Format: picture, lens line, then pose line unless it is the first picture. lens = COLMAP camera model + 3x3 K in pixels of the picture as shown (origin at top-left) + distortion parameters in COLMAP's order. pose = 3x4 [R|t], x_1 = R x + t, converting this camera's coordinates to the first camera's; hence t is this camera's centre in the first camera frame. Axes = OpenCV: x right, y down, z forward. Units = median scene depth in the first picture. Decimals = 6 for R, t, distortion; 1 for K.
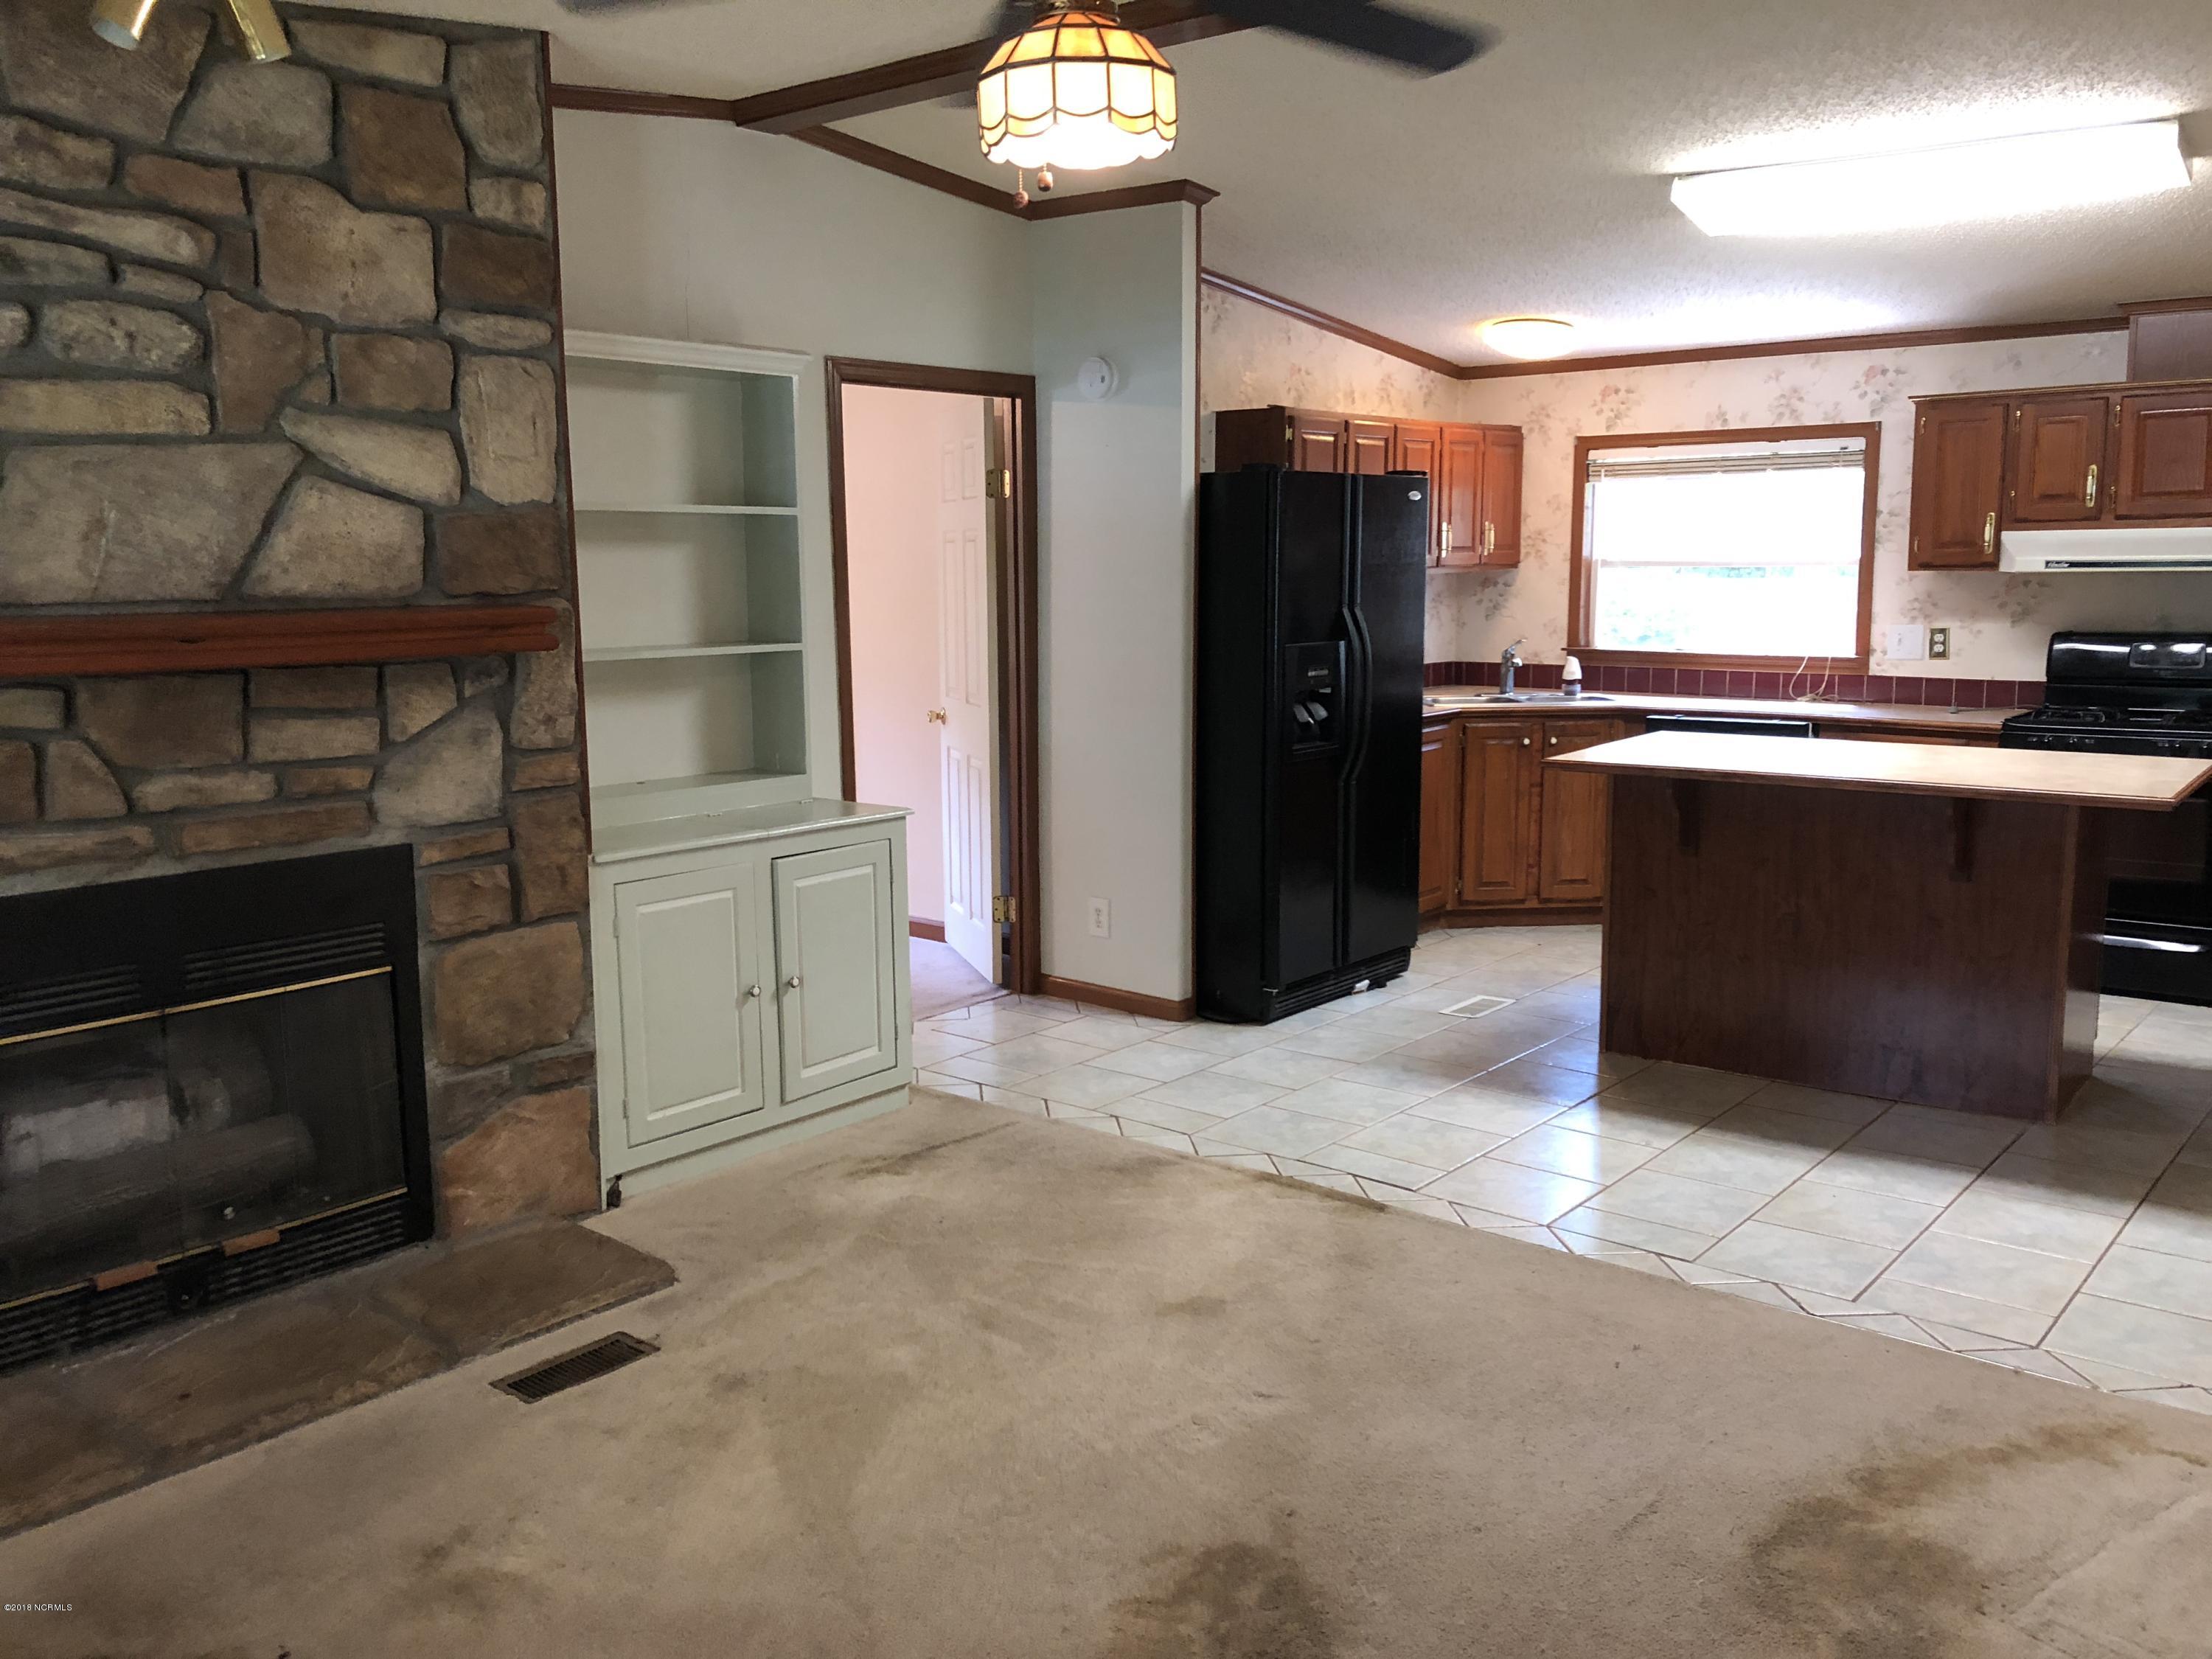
lens RADIAL K [[1826.1, 0, 1106.0], [0, 1826.1, 829.5], [0, 0, 1]] dist [0.011507, 0.002724]
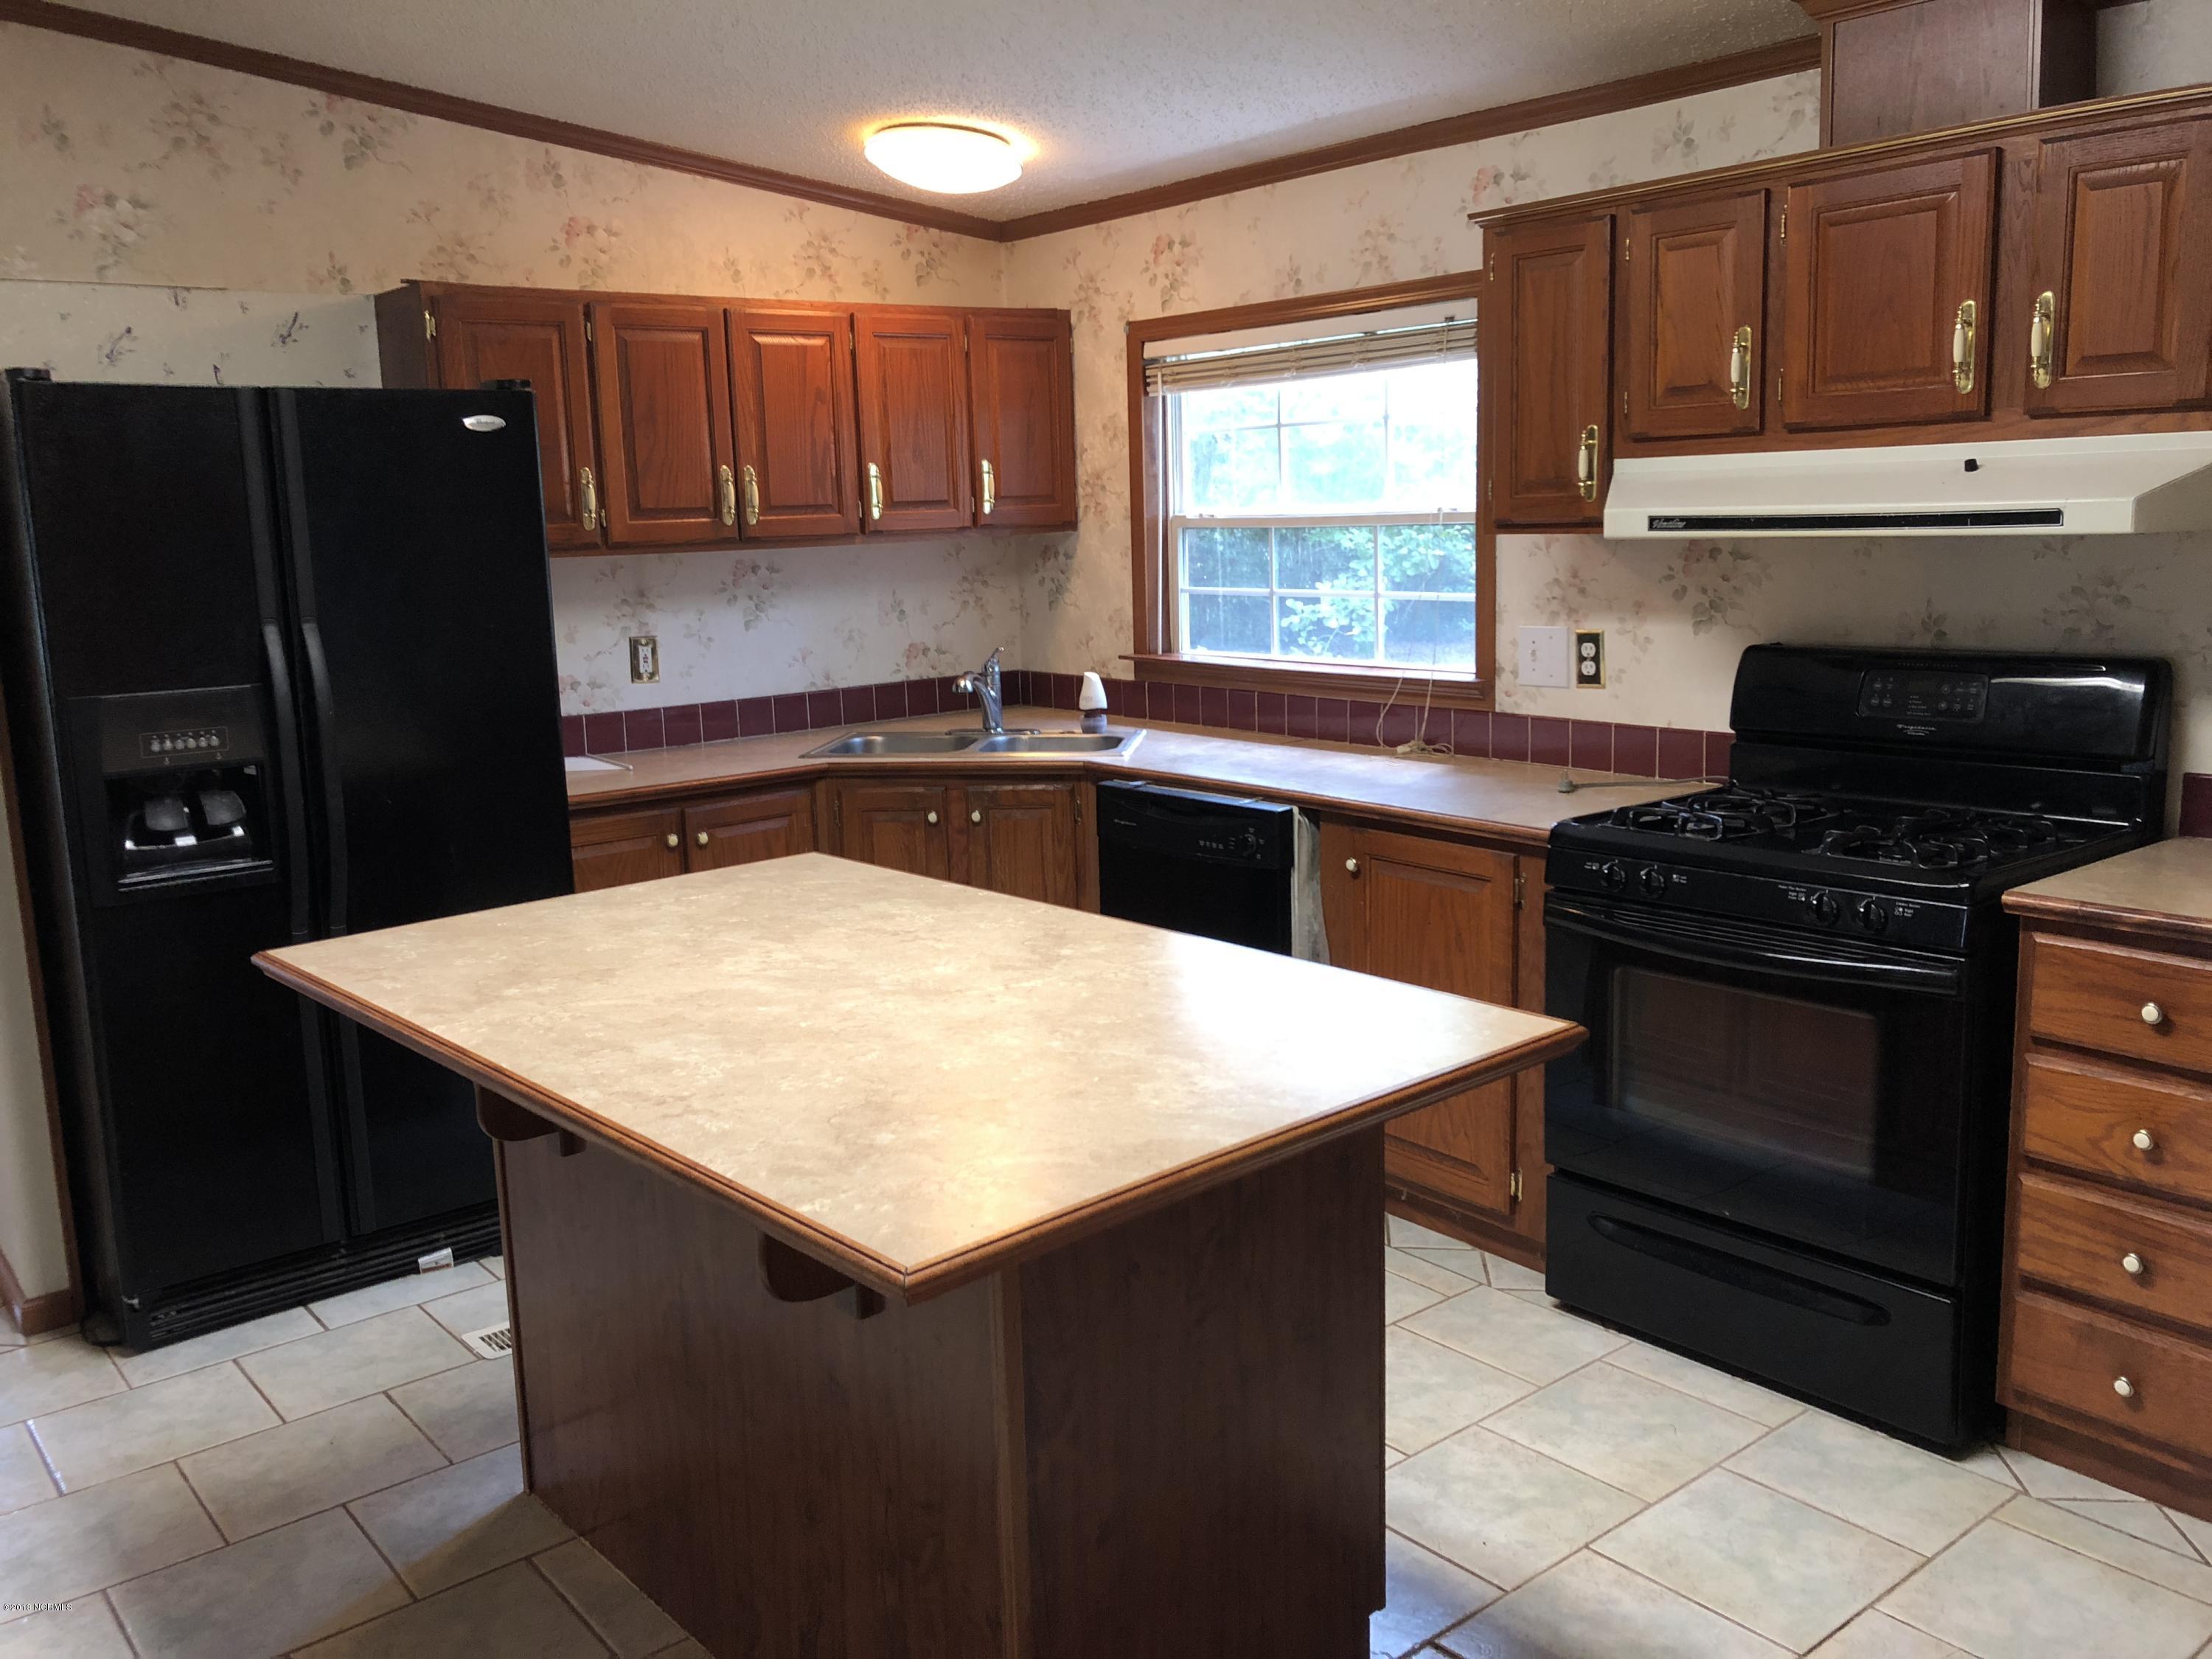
lens RADIAL K [[1807.0, 0, 1099.6], [0, 1807.0, 836.9], [0, 0, 1]] dist [0.066250, -0.100876]
pose [[0.981662, 0.013957, -0.190117, 0.721612], [-0.006756, 0.999237, 0.038470, -0.117477], [0.190509, -0.036480, 0.981007, 0.727647]]
